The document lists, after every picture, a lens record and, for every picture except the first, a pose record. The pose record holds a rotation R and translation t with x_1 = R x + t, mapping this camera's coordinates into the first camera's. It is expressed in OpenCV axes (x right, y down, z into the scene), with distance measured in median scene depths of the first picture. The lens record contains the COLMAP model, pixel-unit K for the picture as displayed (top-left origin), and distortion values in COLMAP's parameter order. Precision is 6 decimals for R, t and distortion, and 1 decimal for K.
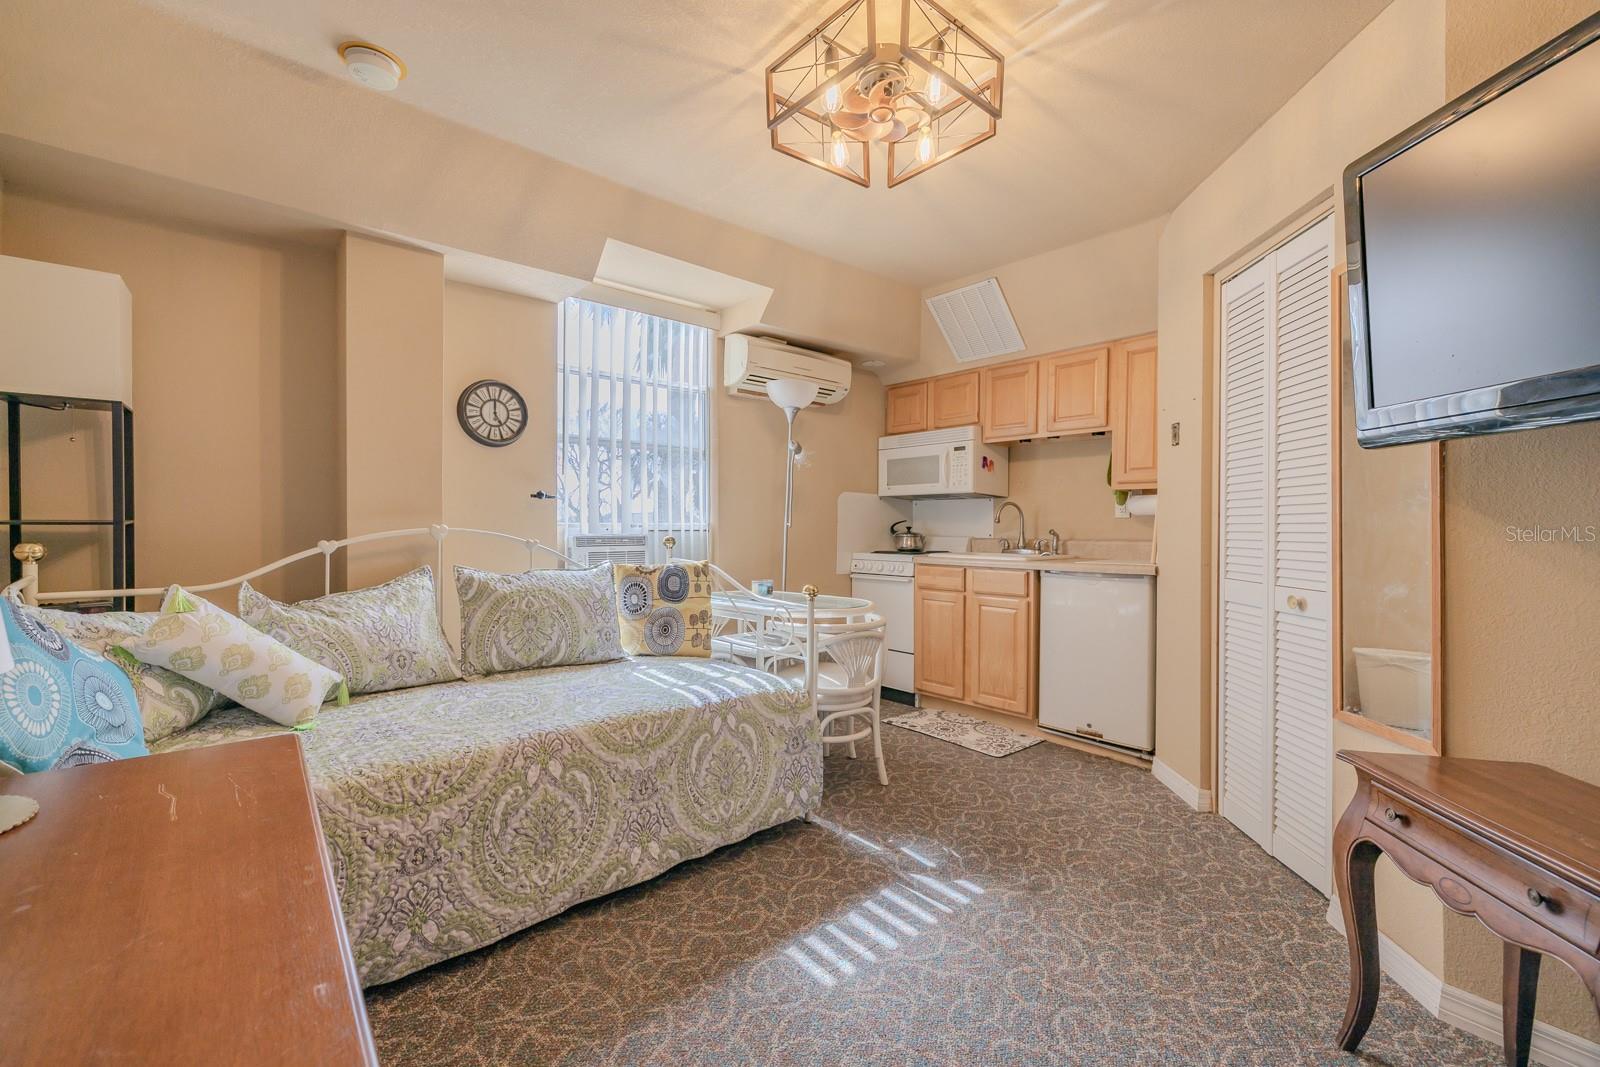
lens RADIAL K [[663.4, 0, 800.0], [0, 663.4, 533.5], [0, 0, 1]] dist [0.000498, 0.000004]
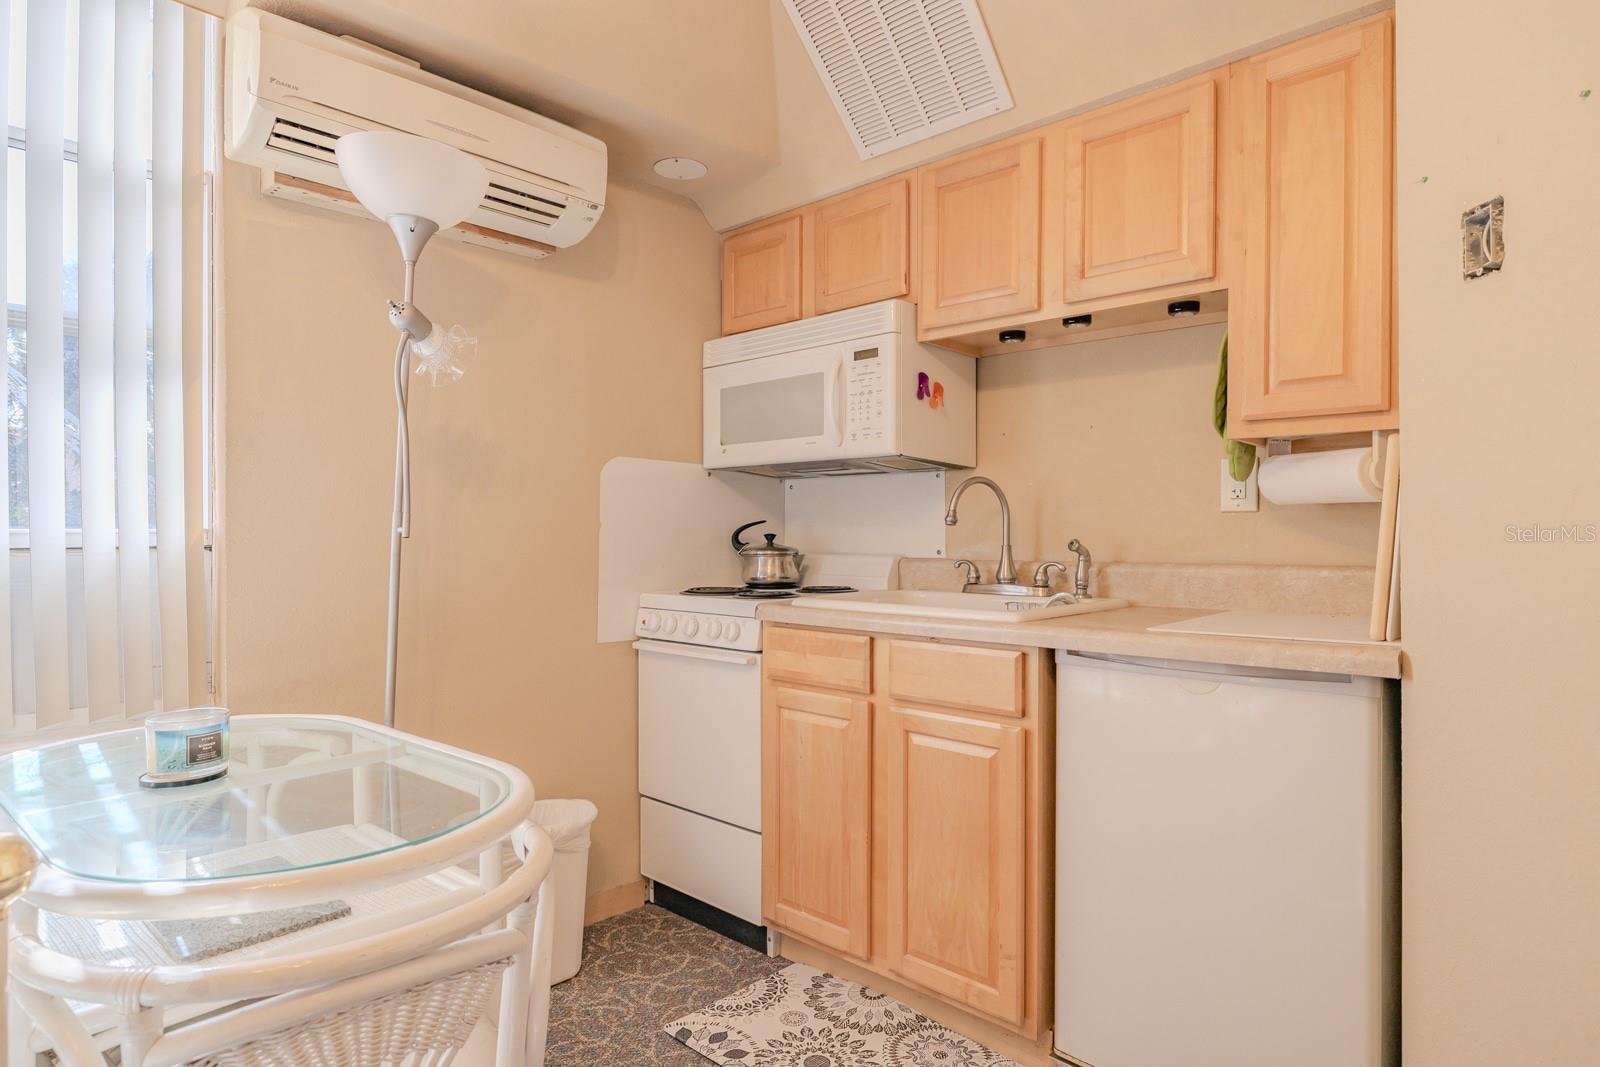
lens RADIAL K [[922.0, 0, 800.0], [0, 922.0, 533.5], [0, 0, 1]] dist [-0.004164, -0.000337]
pose [[0.994256, -0.005066, 0.106904, 0.136894], [0.005975, 0.999949, -0.008189, -0.006003], [-0.106857, 0.008781, 0.994236, 0.418161]]
